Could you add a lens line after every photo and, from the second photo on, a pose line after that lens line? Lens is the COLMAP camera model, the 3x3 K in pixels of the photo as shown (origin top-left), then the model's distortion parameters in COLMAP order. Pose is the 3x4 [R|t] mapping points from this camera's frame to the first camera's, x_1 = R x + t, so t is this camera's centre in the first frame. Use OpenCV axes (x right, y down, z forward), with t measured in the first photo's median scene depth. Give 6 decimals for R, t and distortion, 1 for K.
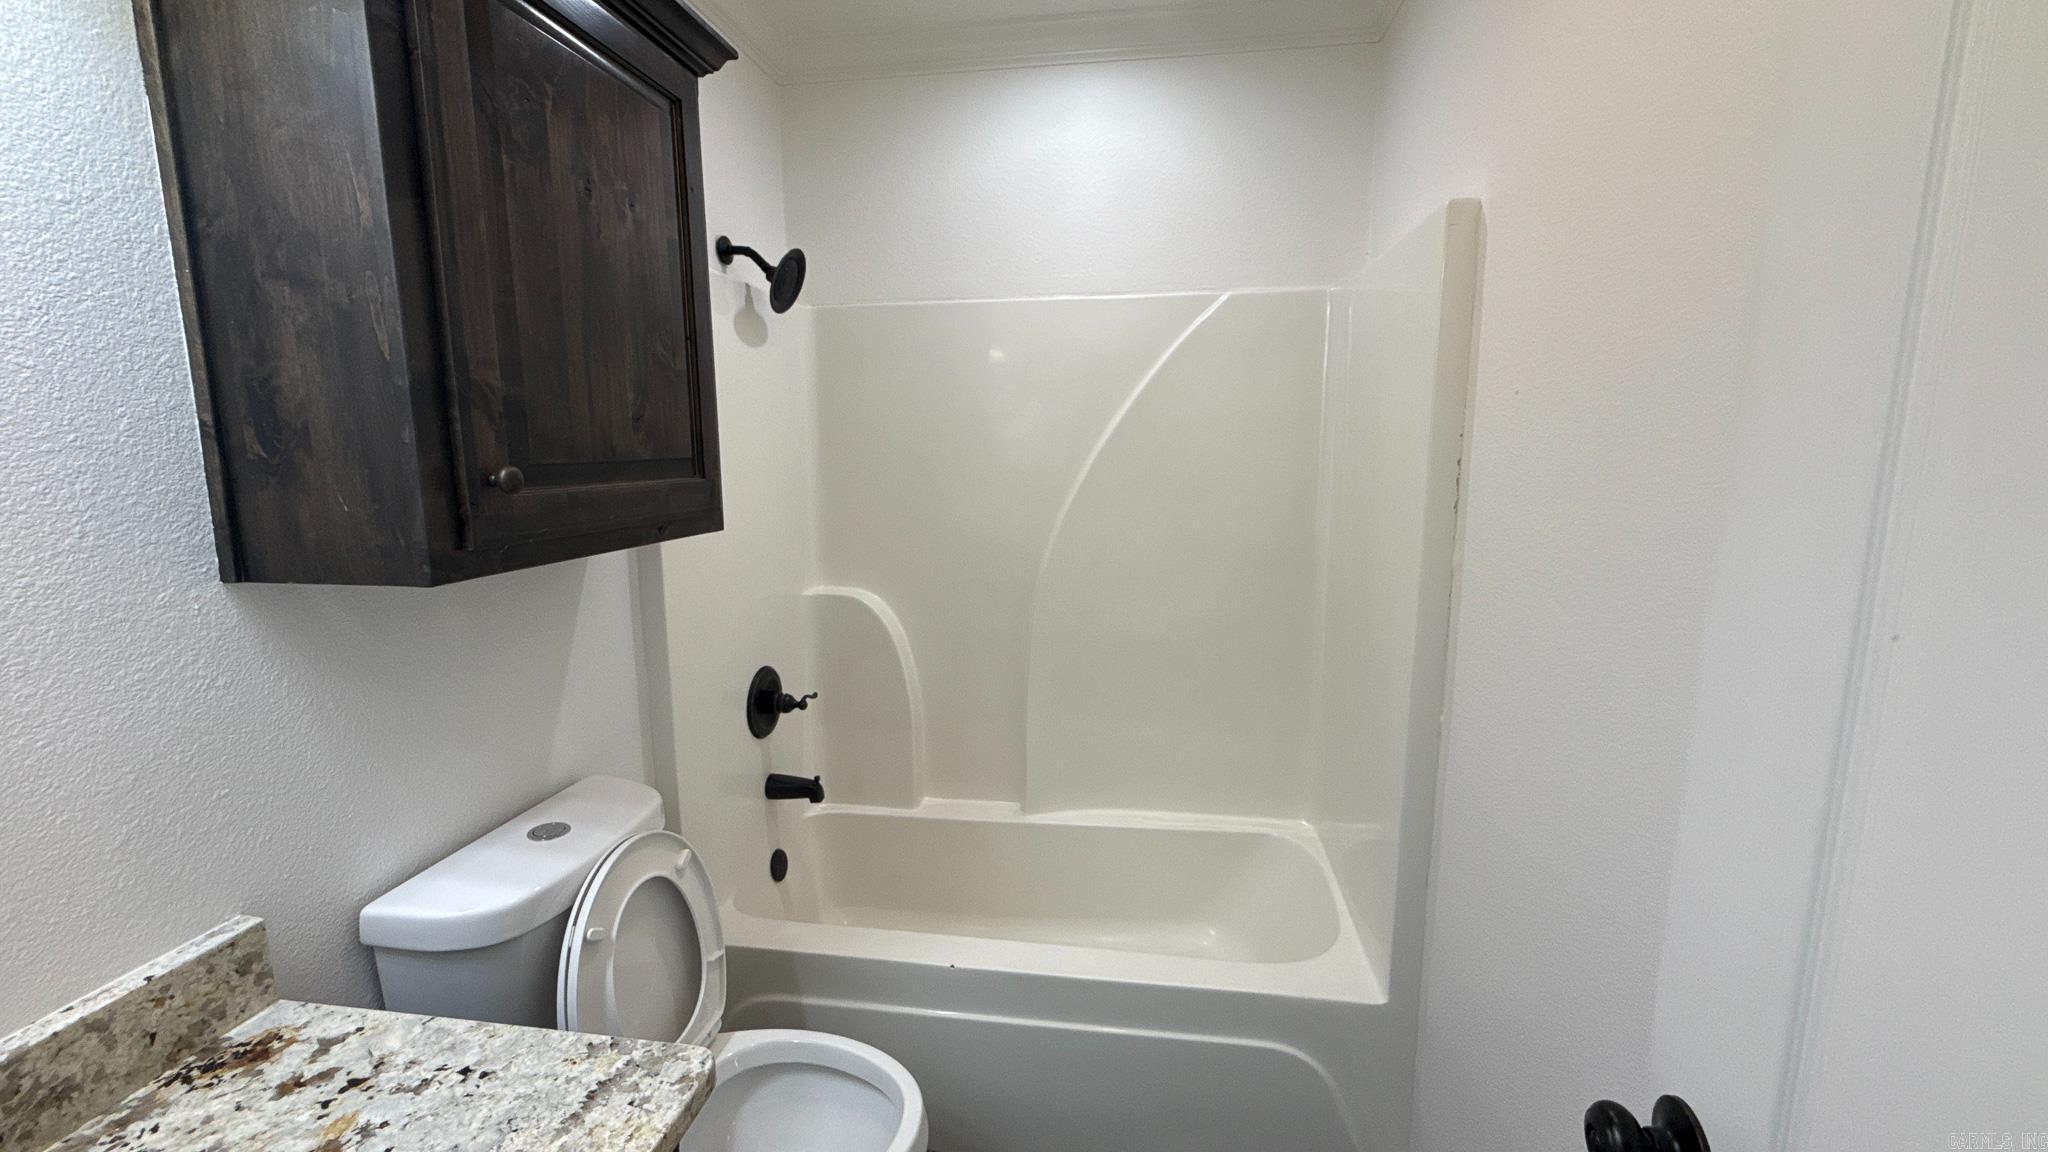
lens RADIAL K [[815.9, 0, 1037.3], [0, 815.9, 548.9], [0, 0, 1]] dist [-0.000139, 0.000184]
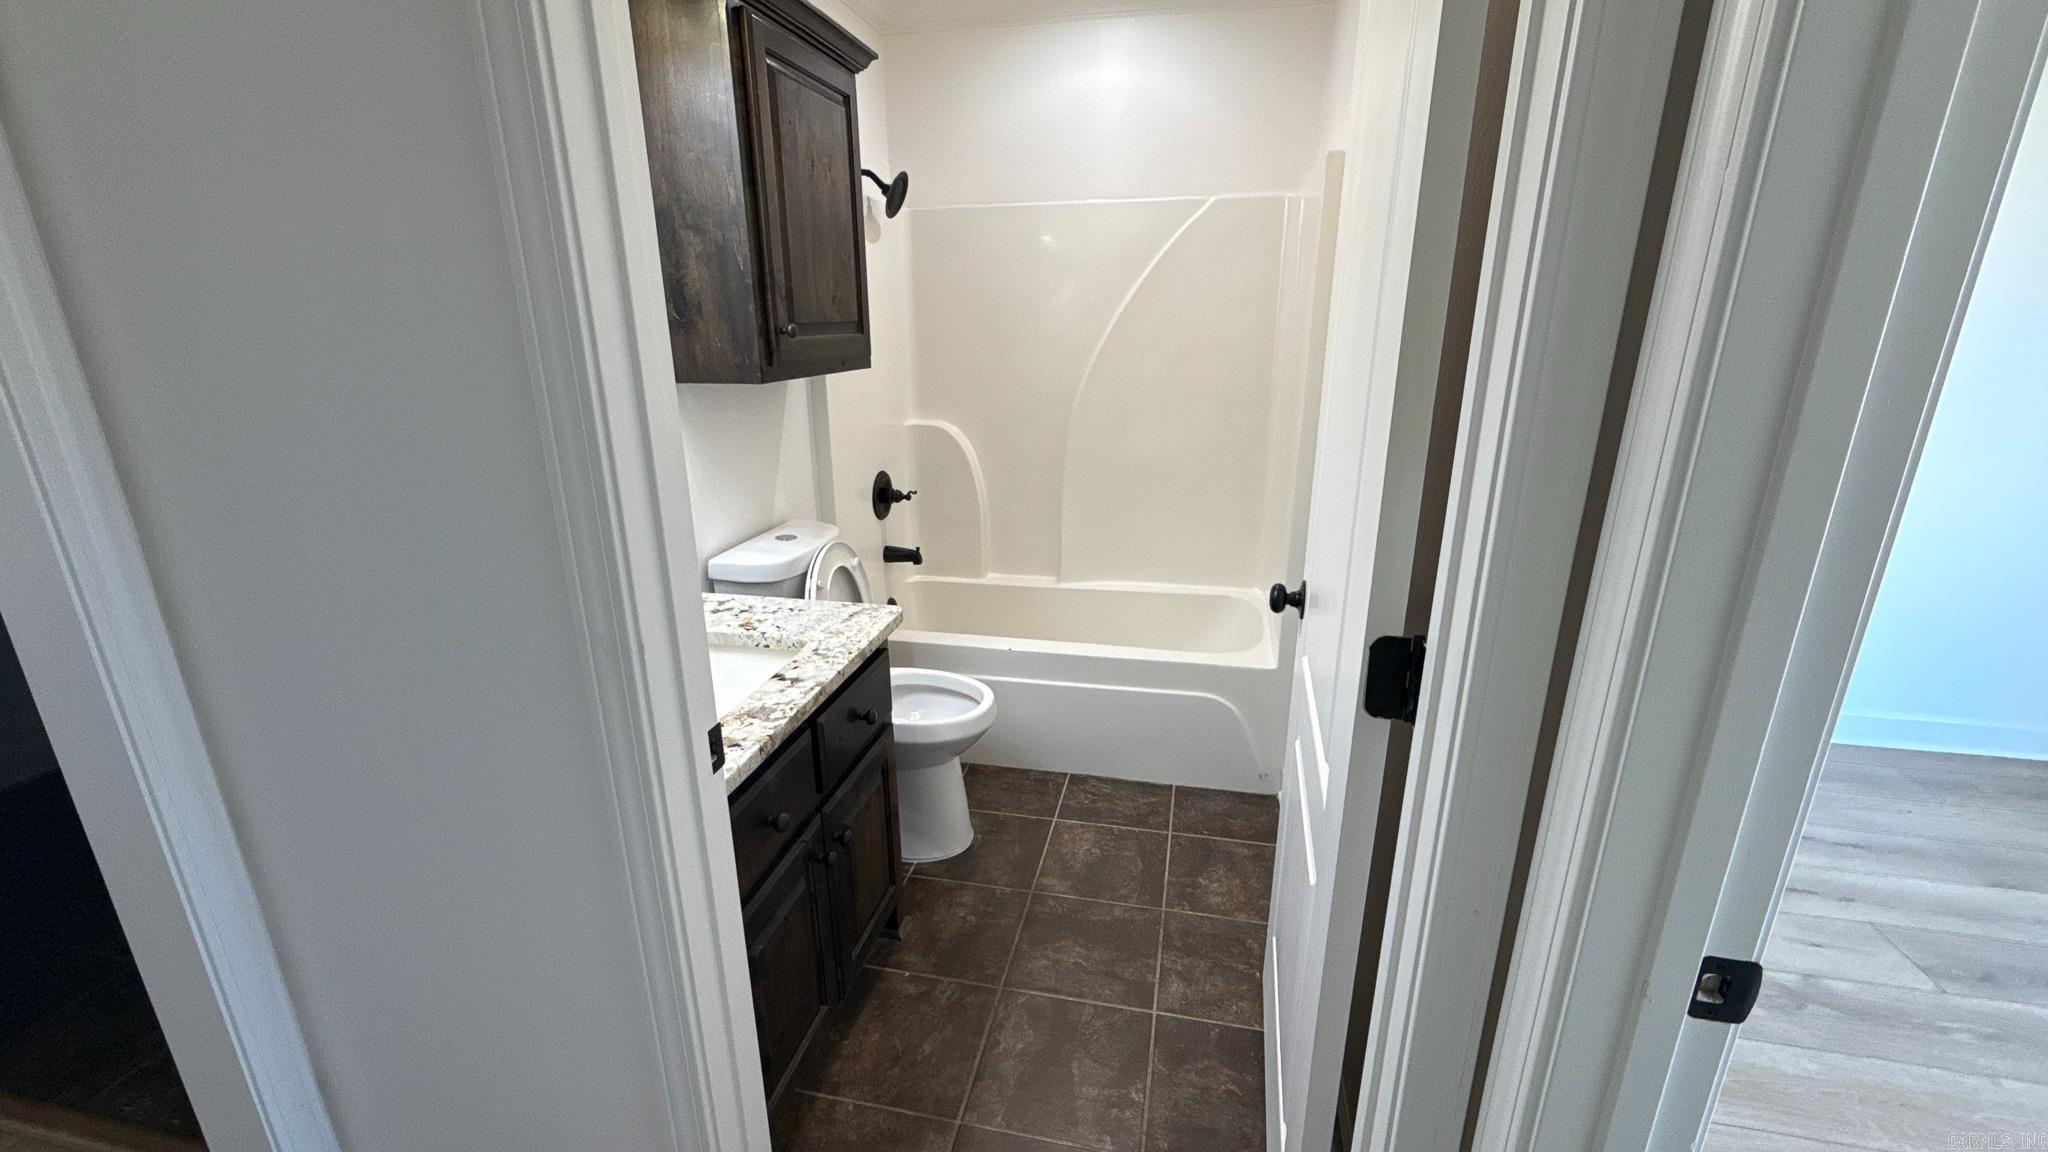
lens RADIAL K [[870.8, 0, 1025.8], [0, 870.8, 573.8], [0, 0, 1]] dist [-0.003778, 0.000937]
pose [[0.996897, 0.020909, -0.075889, 0.069332], [-0.008529, 0.987091, 0.159933, 0.115749], [0.078253, -0.158789, 0.984206, -0.842818]]
